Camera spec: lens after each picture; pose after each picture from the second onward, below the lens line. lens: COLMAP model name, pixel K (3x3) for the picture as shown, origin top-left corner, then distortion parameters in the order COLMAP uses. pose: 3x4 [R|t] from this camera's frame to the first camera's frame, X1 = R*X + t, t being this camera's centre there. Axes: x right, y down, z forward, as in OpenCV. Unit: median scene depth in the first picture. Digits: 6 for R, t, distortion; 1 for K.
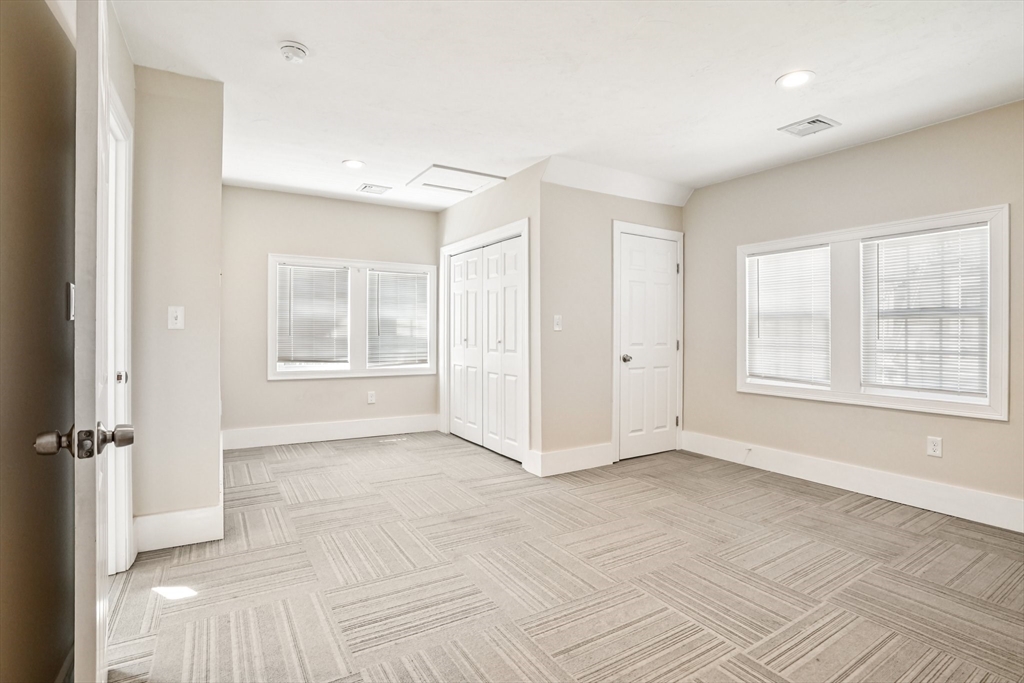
lens RADIAL K [[483.5, 0, 517.1], [0, 483.5, 332.4], [0, 0, 1]] dist [-0.038939, 0.004688]
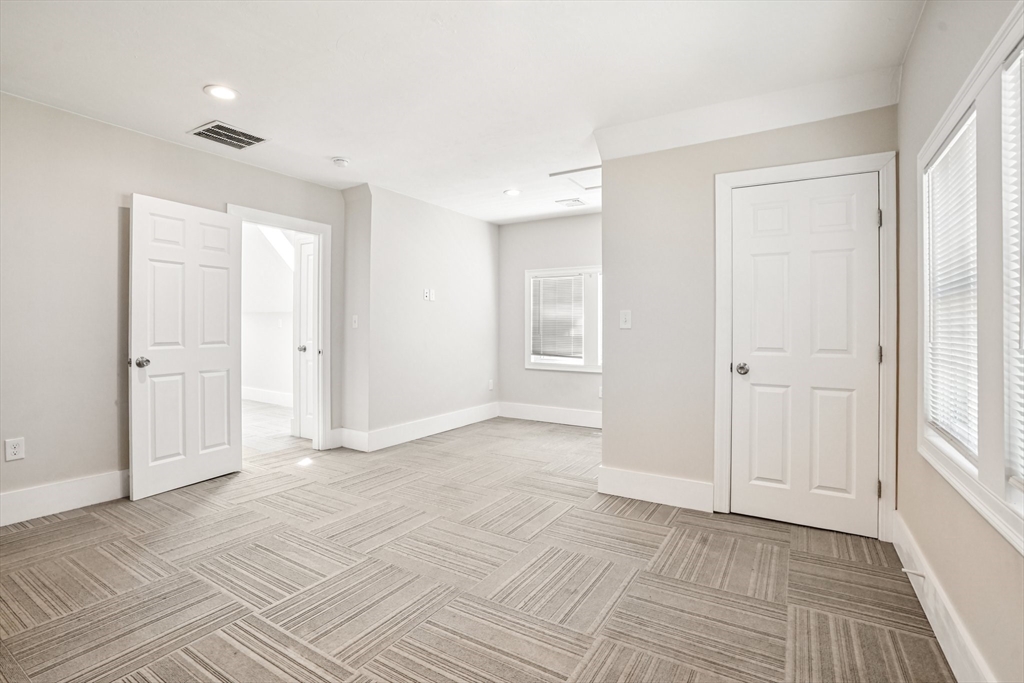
lens RADIAL K [[483.5, 0, 519.5], [0, 483.5, 338.1], [0, 0, 1]] dist [-0.038939, 0.004688]
pose [[0.468770, 0.011792, -0.883241, 0.670015], [-0.005693, 0.999930, 0.010328, 0.004700], [0.883302, 0.000187, 0.468805, 0.393582]]
